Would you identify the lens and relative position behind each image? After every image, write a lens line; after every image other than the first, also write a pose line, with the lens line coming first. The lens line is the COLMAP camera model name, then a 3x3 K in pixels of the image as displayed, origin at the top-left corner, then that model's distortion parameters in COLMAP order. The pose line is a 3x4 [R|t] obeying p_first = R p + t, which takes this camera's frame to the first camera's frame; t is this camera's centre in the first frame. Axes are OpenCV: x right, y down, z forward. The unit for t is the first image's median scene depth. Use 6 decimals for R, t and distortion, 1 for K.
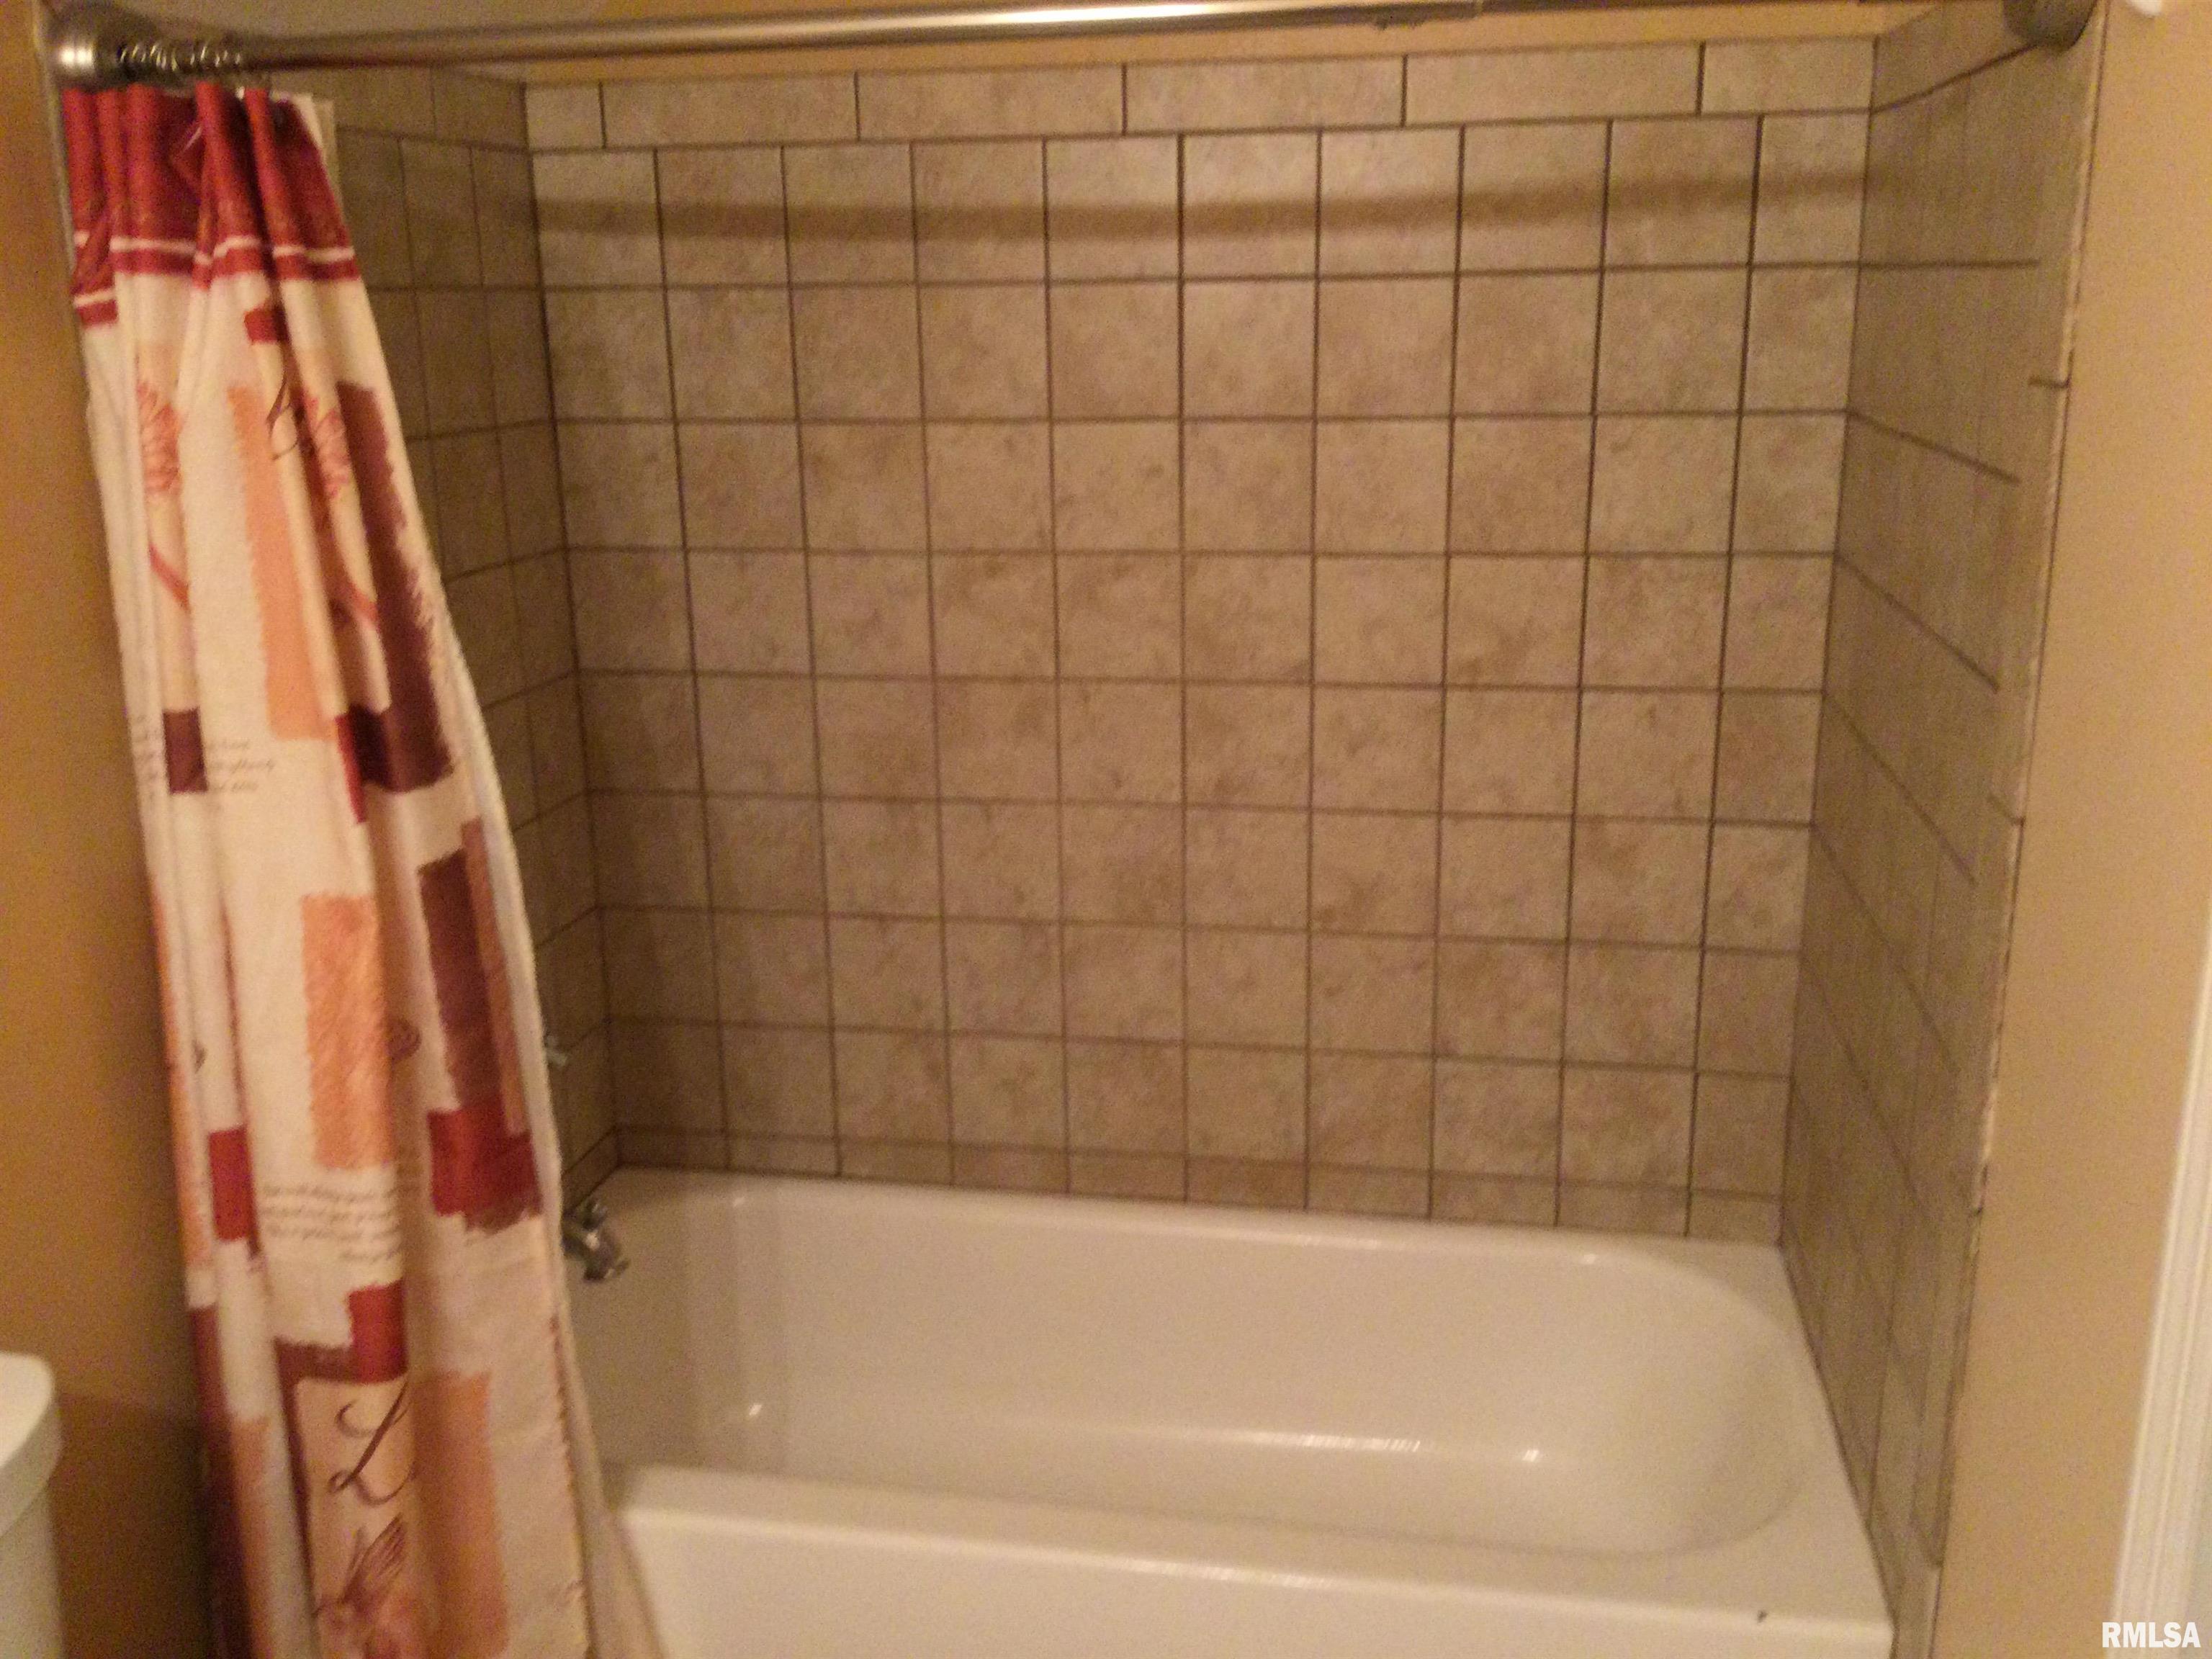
lens RADIAL K [[2050.2, 0, 1092.6], [0, 2050.2, 823.2], [0, 0, 1]] dist [0.096832, -0.215612]
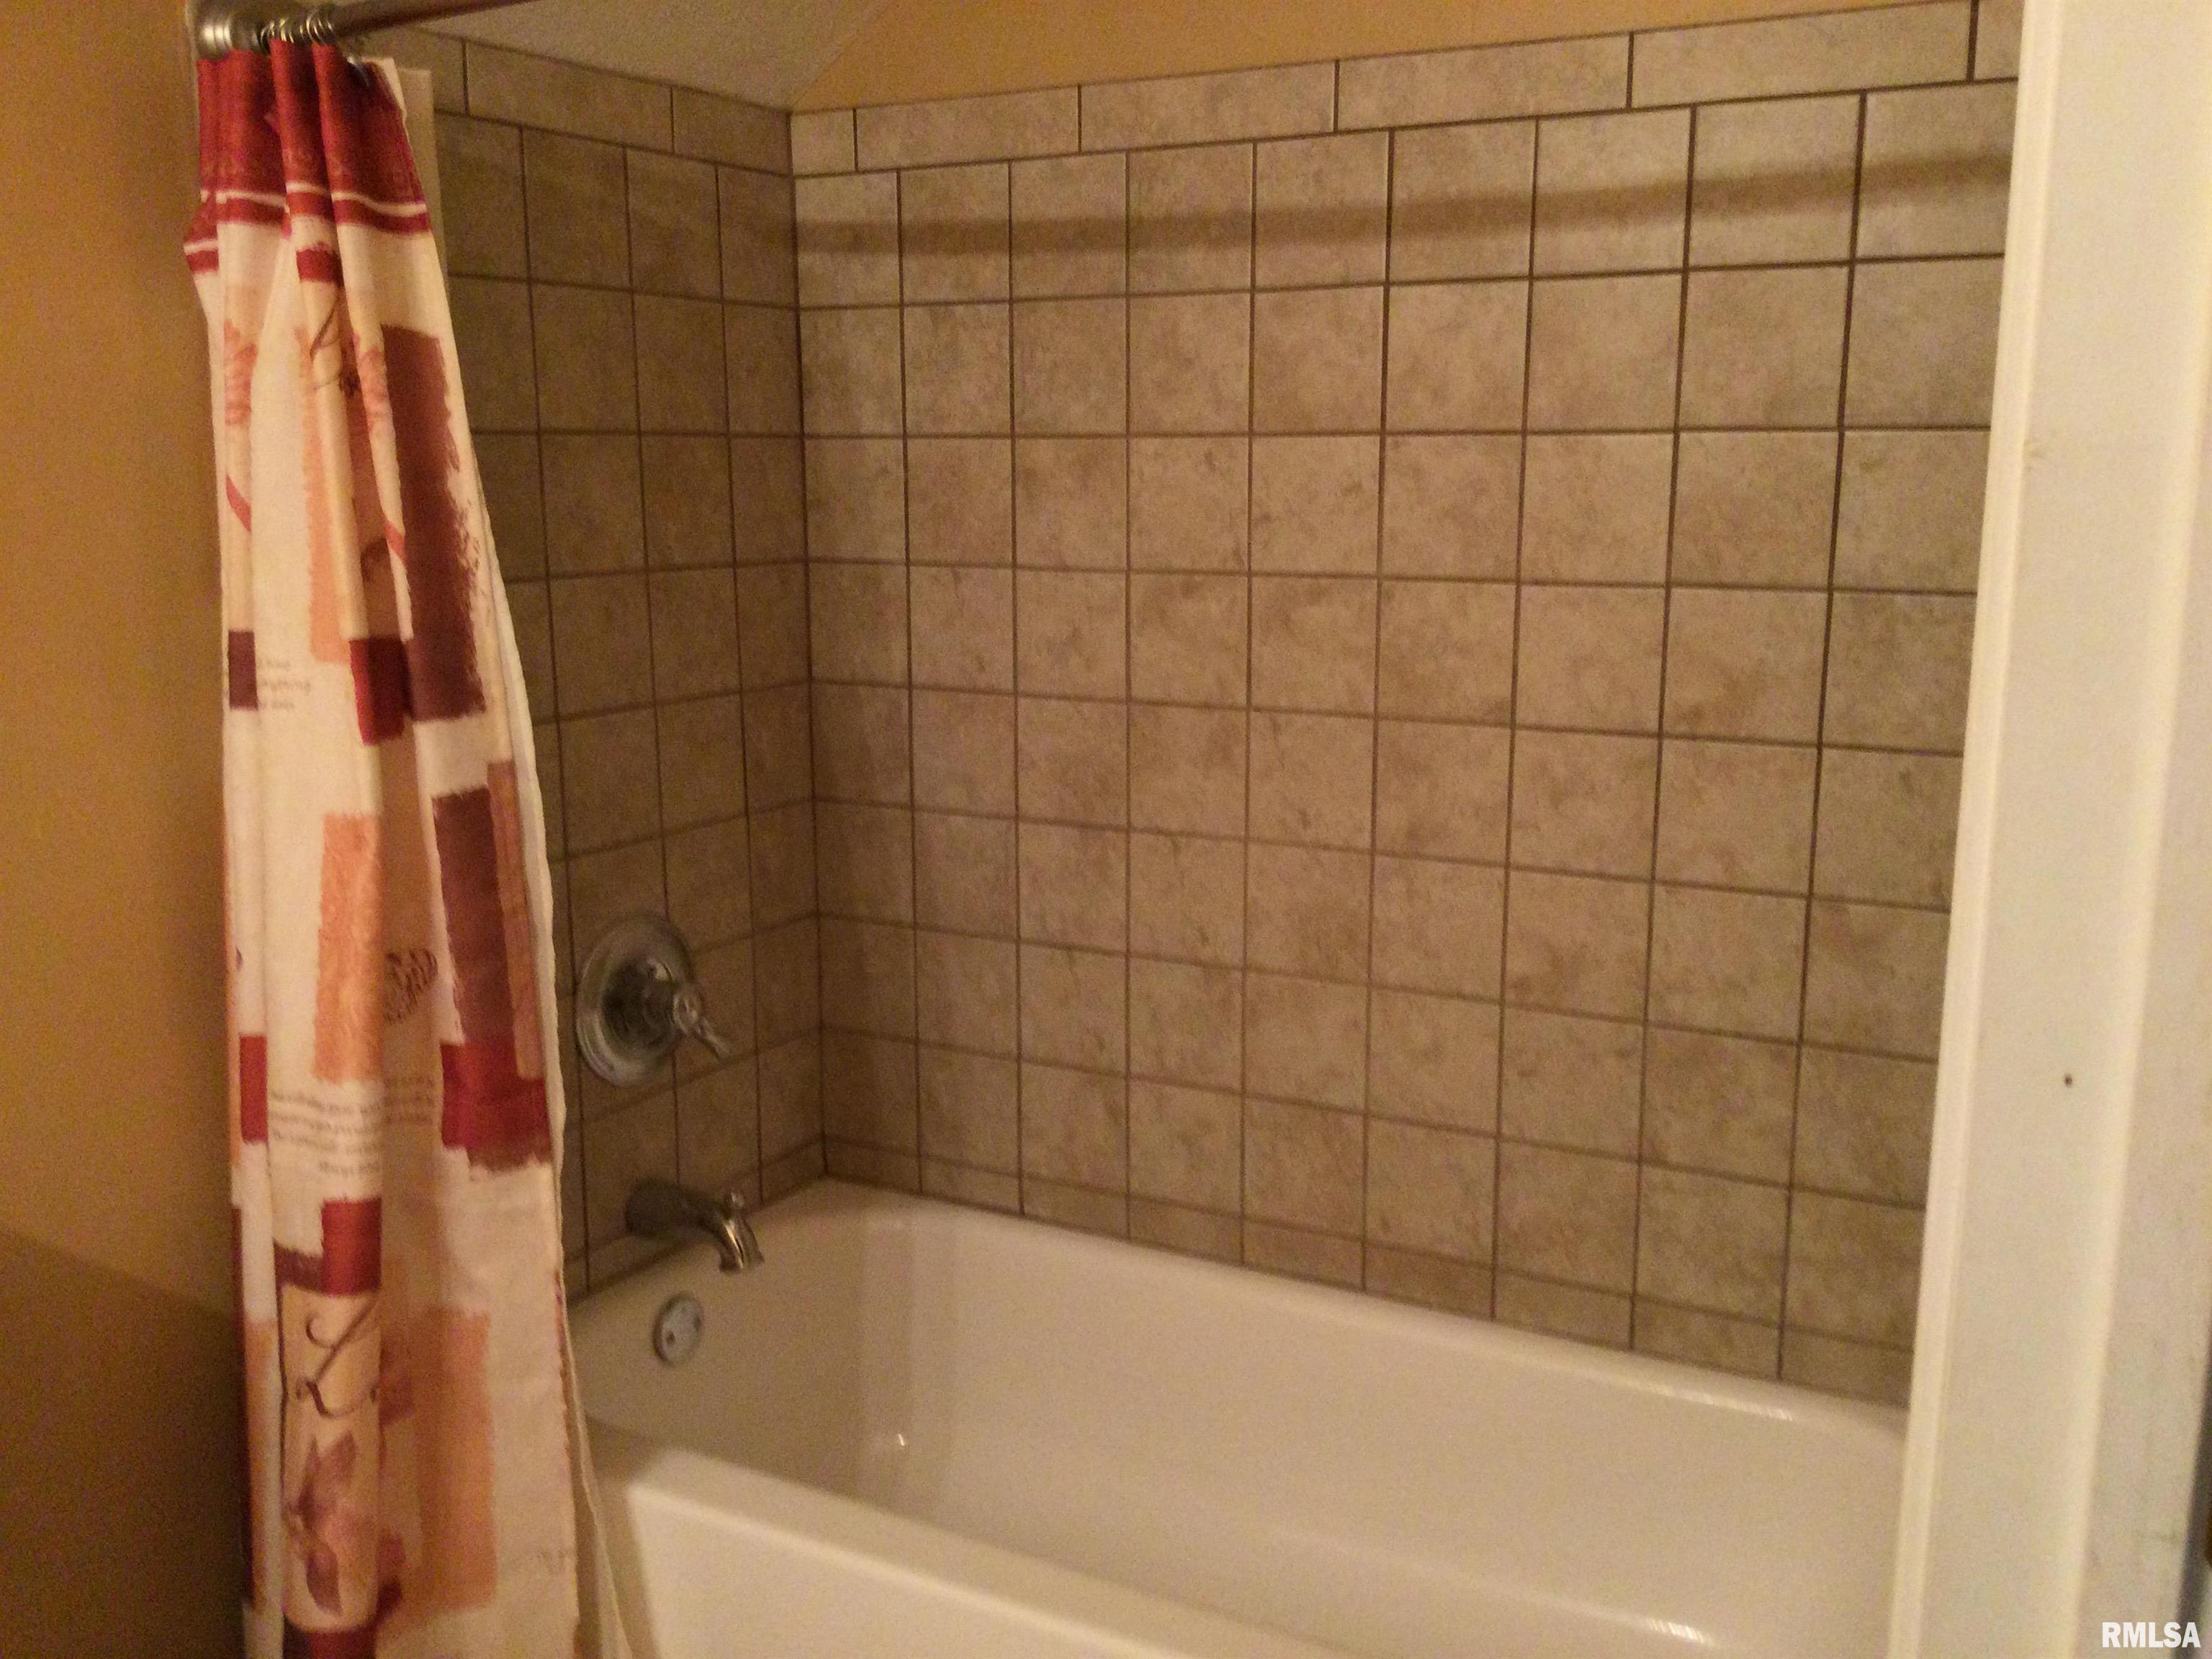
lens RADIAL K [[2015.3, 0, 1105.8], [0, 2015.3, 827.2], [0, 0, 1]] dist [0.111309, -0.231415]
pose [[0.947751, 0.071576, -0.310878, 0.219590], [-0.093622, 0.994000, -0.056562, 0.044686], [0.304964, 0.082712, 0.948765, 0.102242]]
